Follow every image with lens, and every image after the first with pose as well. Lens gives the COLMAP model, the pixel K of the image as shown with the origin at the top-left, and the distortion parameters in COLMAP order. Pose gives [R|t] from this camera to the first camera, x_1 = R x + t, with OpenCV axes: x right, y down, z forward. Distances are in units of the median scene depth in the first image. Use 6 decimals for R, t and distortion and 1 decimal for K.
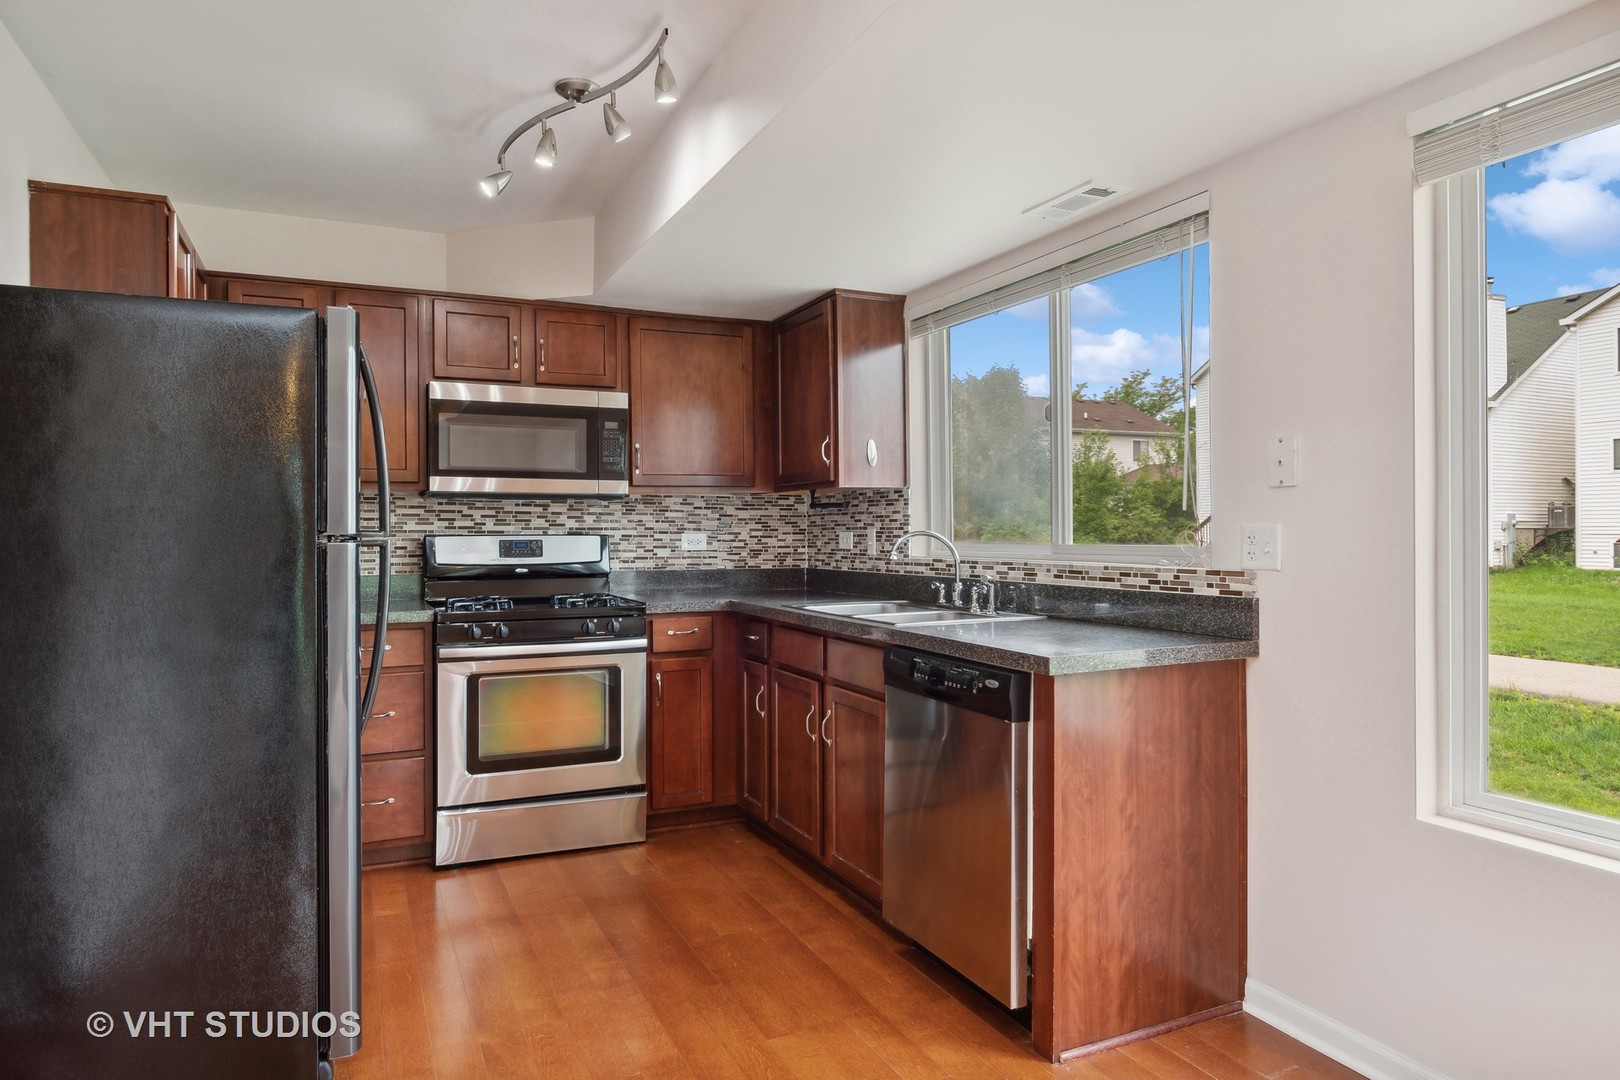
lens RADIAL K [[983.4, 0, 810.1], [0, 983.4, 528.5], [0, 0, 1]] dist [-0.005705, -0.001395]
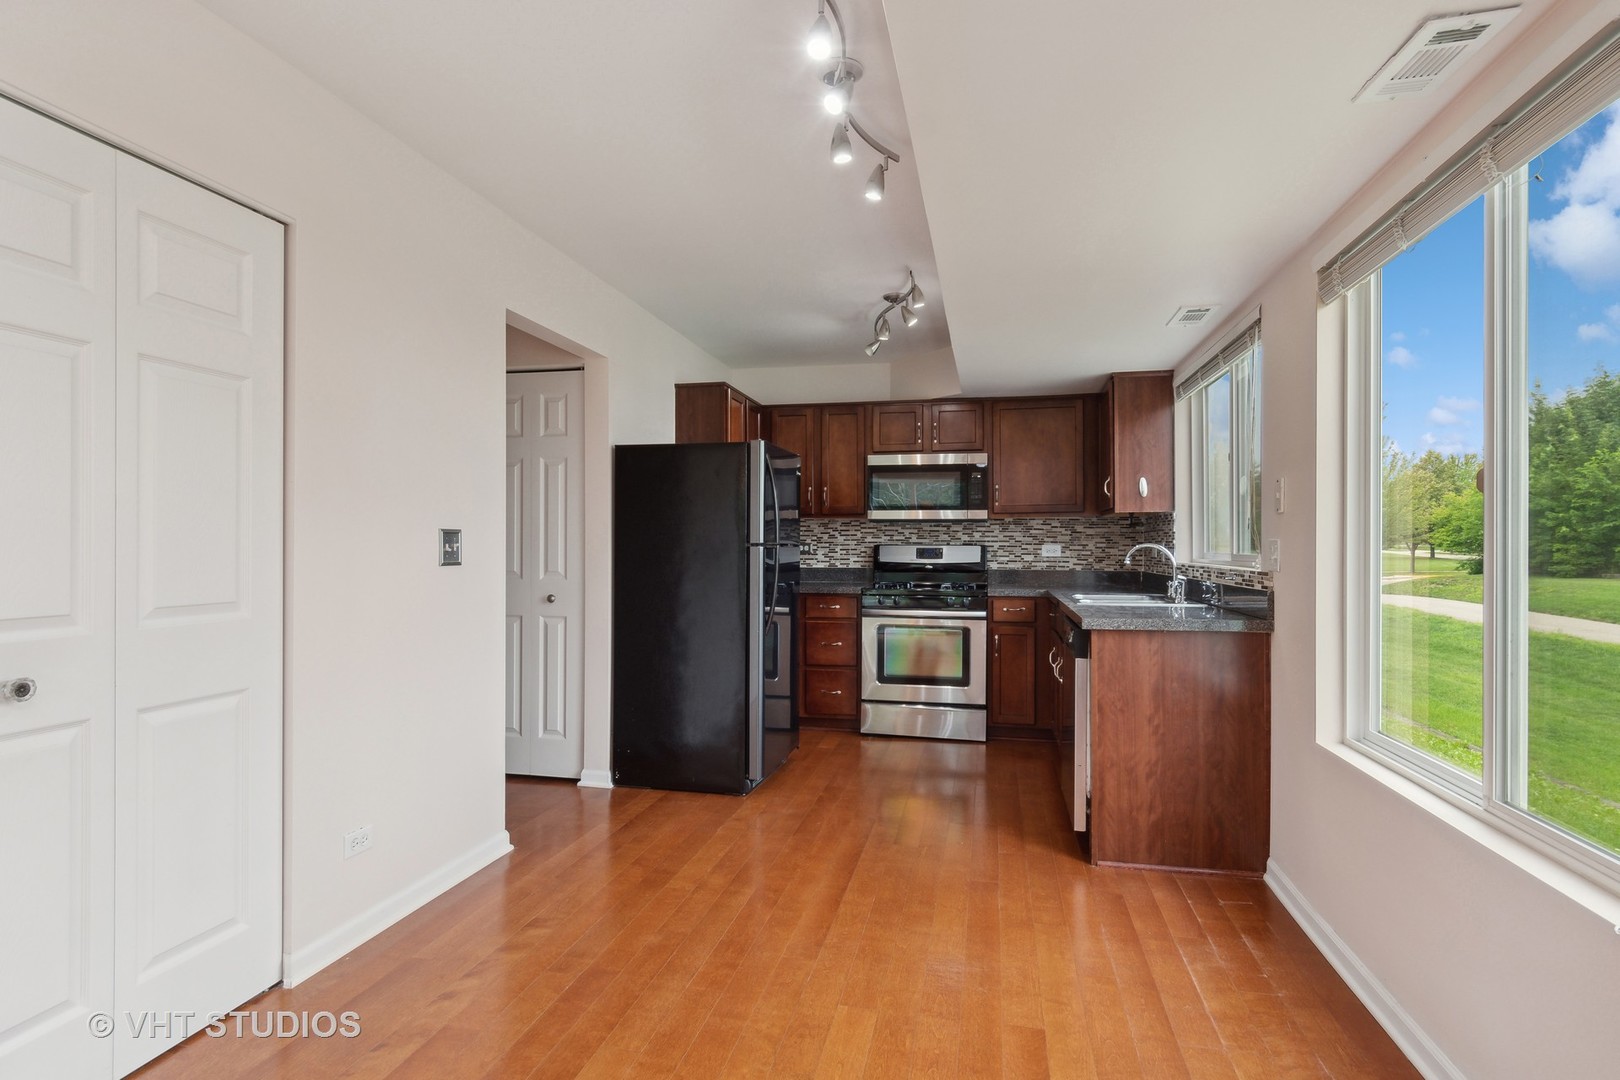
lens RADIAL K [[861.0, 0, 808.9], [0, 861.0, 543.2], [0, 0, 1]] dist [0.004000, 0.000489]
pose [[0.796930, 0.005319, -0.604048, 0.426638], [-0.004339, 0.999986, 0.003080, 0.000236], [0.604056, 0.000166, 0.796942, -0.256245]]
